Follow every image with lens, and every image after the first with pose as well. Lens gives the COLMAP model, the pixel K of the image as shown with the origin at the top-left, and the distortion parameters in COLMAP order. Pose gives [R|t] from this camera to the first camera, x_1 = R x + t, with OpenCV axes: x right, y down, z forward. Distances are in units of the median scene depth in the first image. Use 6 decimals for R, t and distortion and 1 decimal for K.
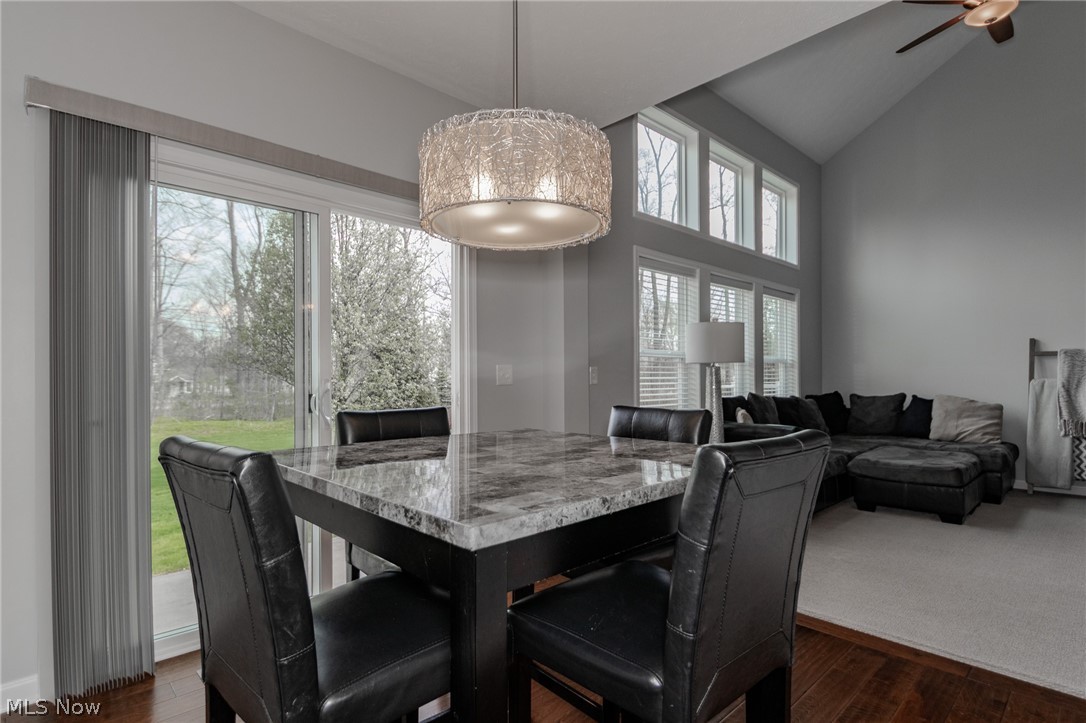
lens RADIAL K [[538.7, 0, 540.2], [0, 538.7, 372.9], [0, 0, 1]] dist [0.000201, -0.003571]
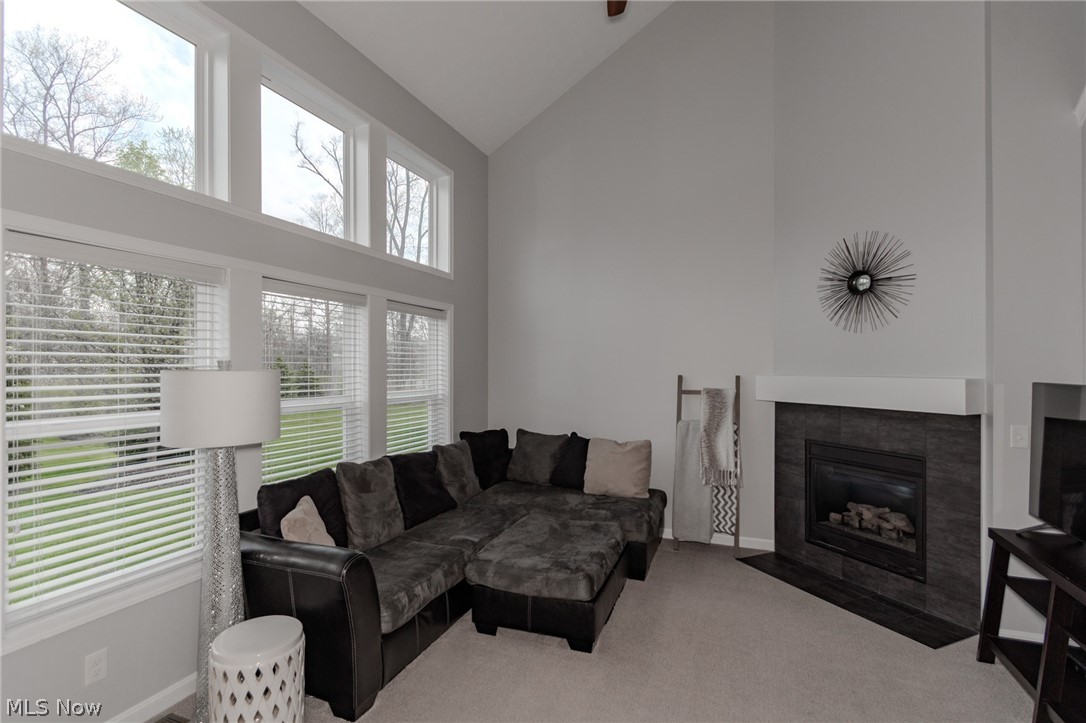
lens RADIAL K [[515.2, 0, 546.5], [0, 515.2, 367.7], [0, 0, 1]] dist [0.002558, 0.000045]
pose [[0.899842, 0.002415, 0.436208, 0.337877], [-0.004701, 0.999980, 0.004161, -0.082860], [-0.436190, -0.005795, 0.899836, 0.318280]]
